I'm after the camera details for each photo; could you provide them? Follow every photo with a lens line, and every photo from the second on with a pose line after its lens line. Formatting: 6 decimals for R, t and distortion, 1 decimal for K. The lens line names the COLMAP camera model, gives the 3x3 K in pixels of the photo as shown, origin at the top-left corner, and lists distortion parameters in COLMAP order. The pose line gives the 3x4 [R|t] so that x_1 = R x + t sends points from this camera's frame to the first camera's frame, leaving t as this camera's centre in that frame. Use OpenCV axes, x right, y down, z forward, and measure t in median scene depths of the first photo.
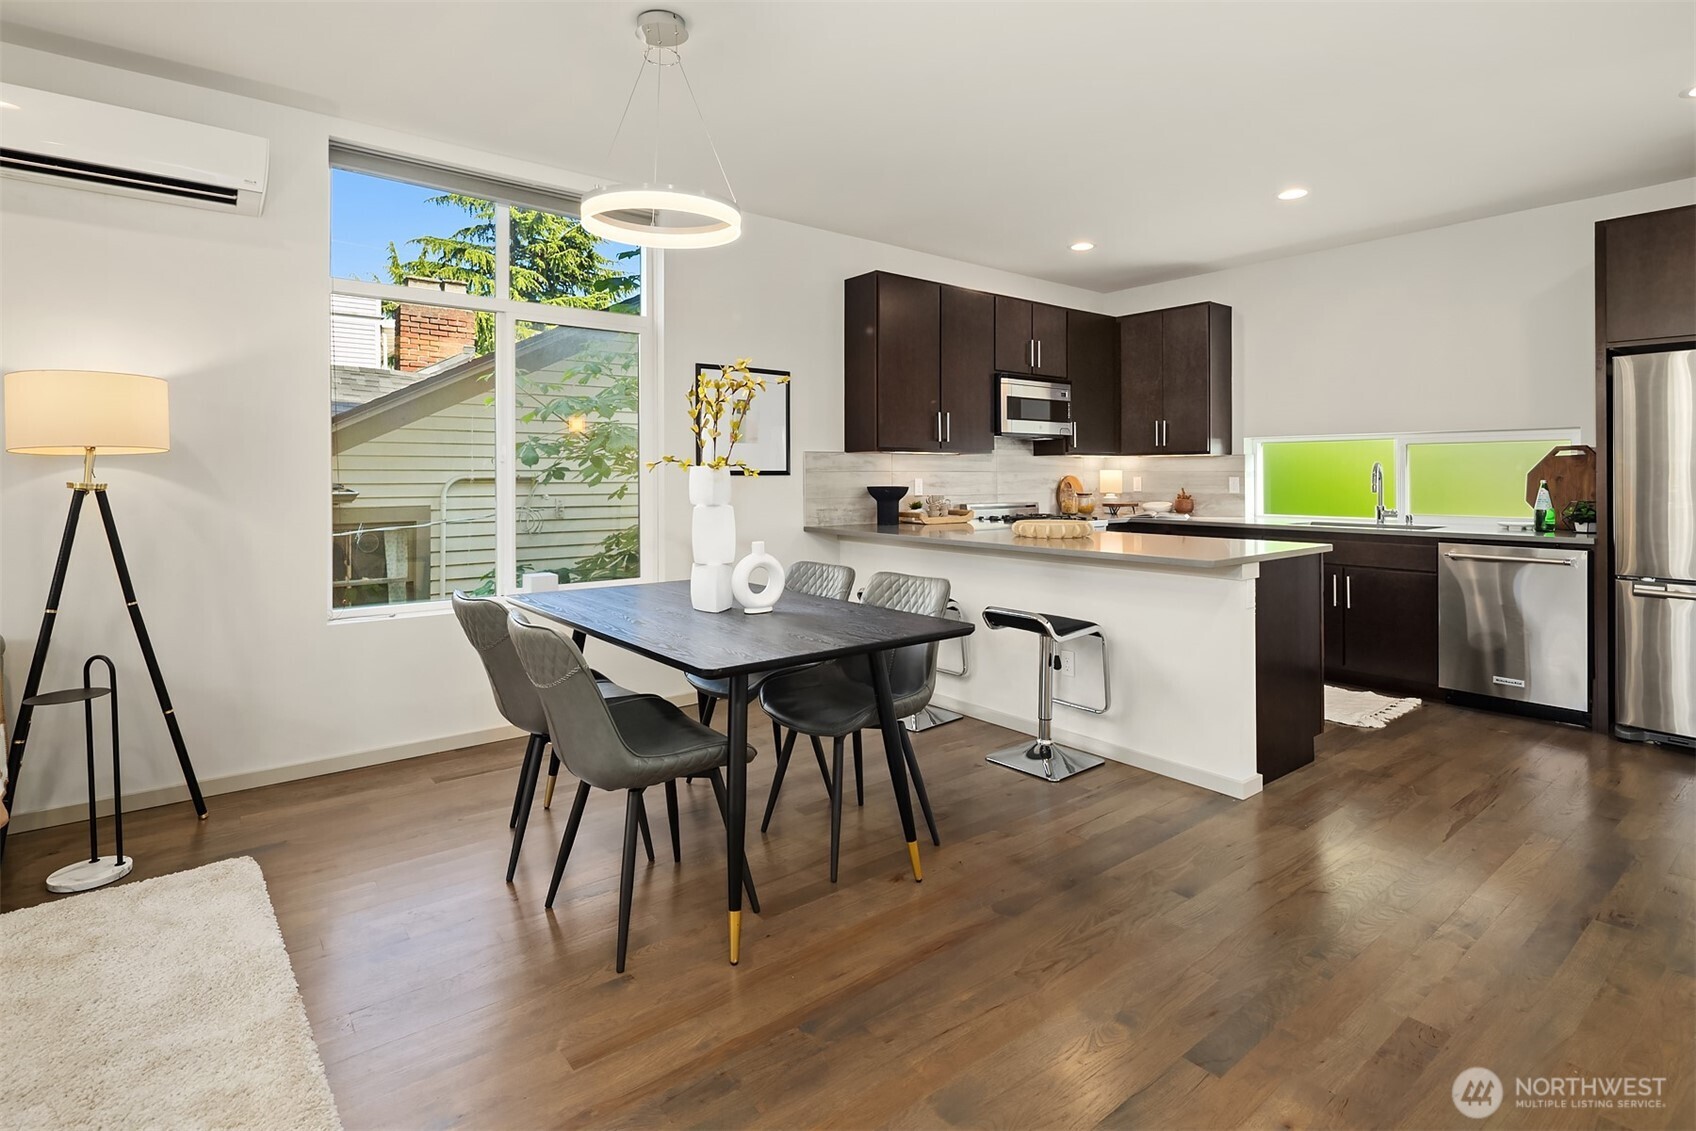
lens RADIAL K [[825.7, 0, 826.1], [0, 825.7, 458.4], [0, 0, 1]] dist [-0.000752, -0.000606]
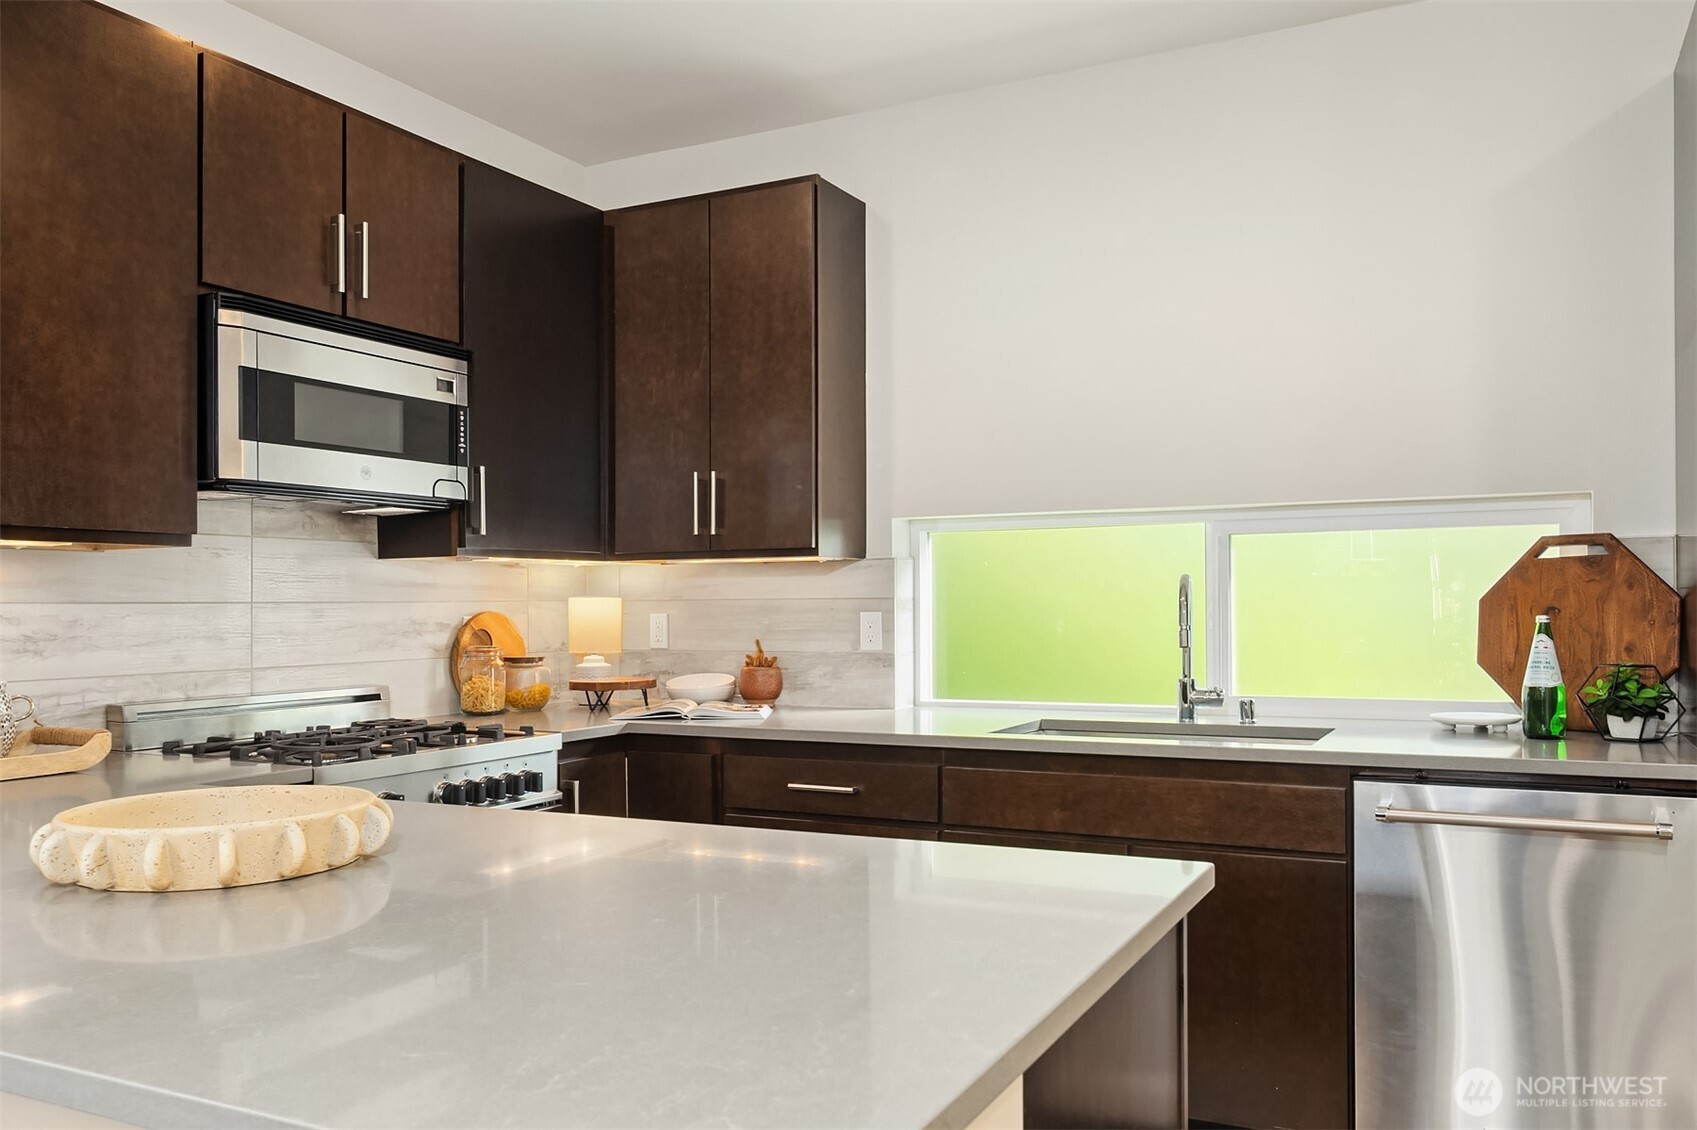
lens RADIAL K [[1335.5, 0, 821.6], [0, 1335.5, 602.4], [0, 0, 1]] dist [0.010306, 0.003696]
pose [[0.909295, -0.005519, 0.416114, 0.197811], [-0.000763, 0.999888, 0.014929, 0.007803], [-0.416150, -0.013893, 0.909190, 0.411442]]
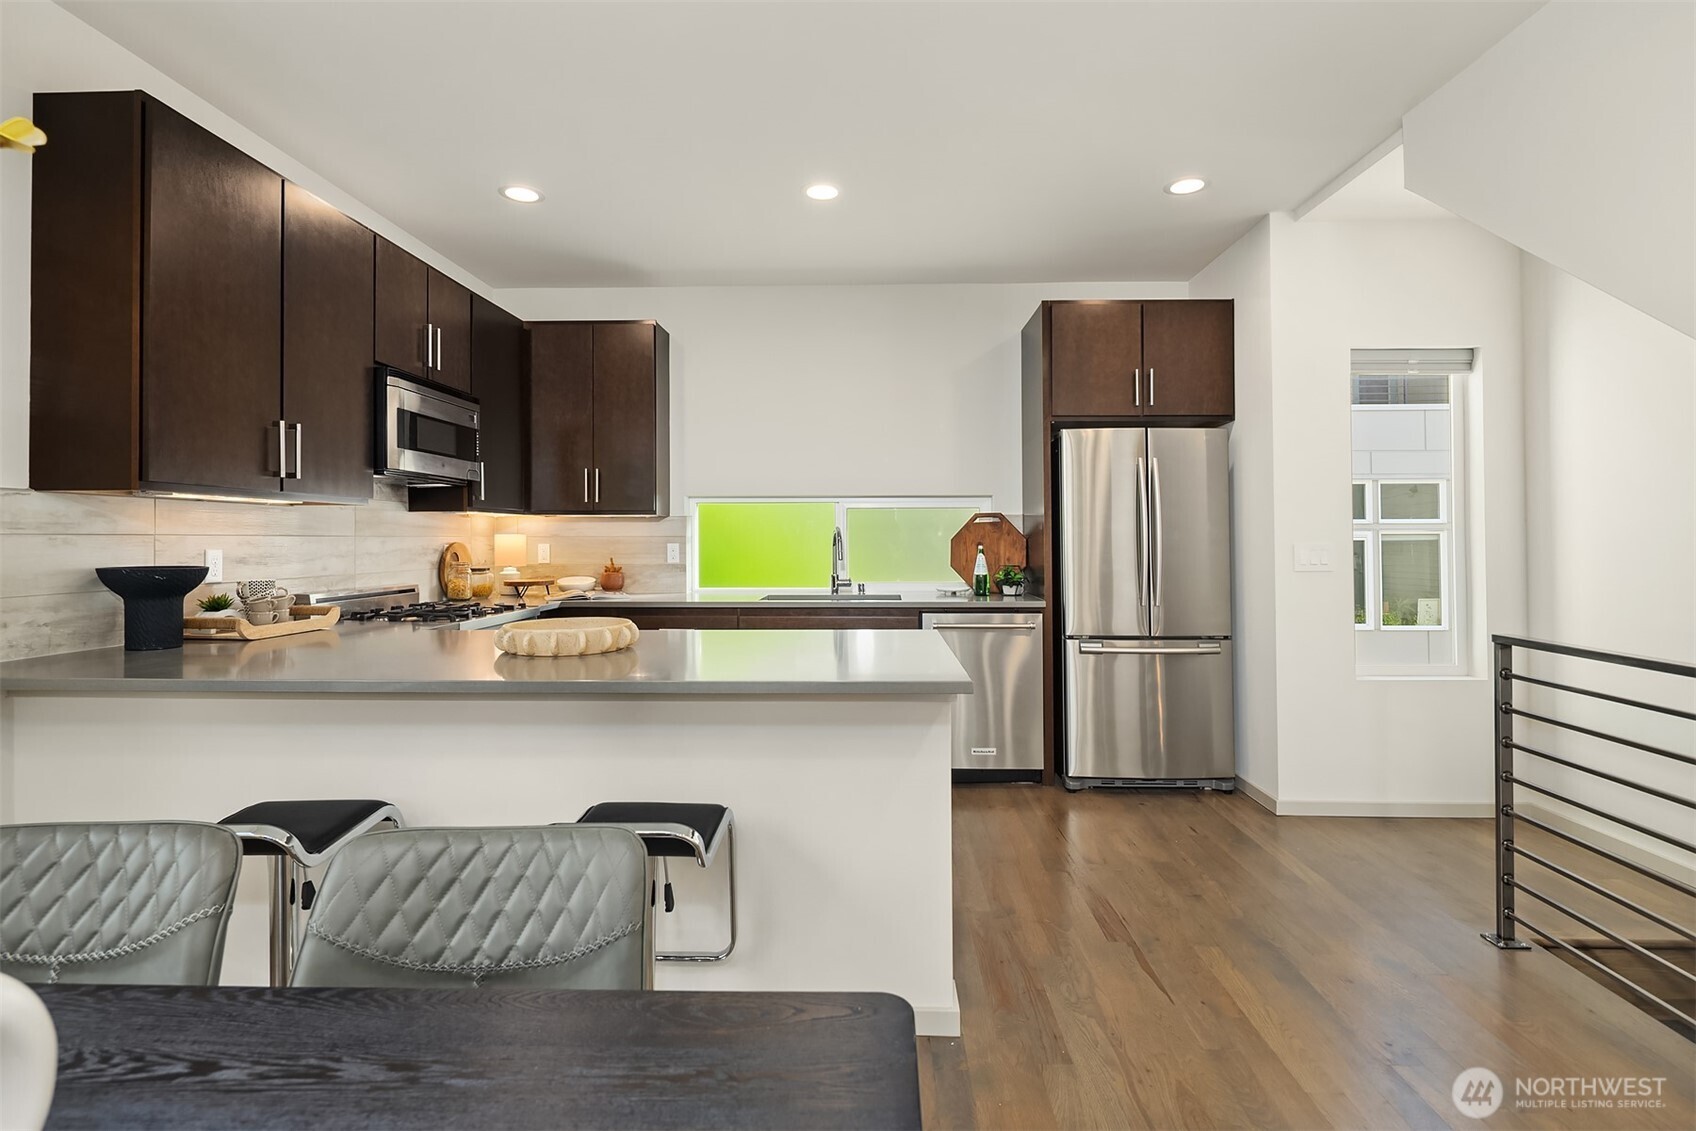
lens RADIAL K [[853.1, 0, 845.8], [0, 853.1, 524.4], [0, 0, 1]] dist [0.000158, -0.001241]
pose [[0.637202, 0.013357, 0.770581, -0.043865], [-0.013942, 0.999886, -0.005803, 0.006451], [-0.770571, -0.007046, 0.637315, 0.346420]]
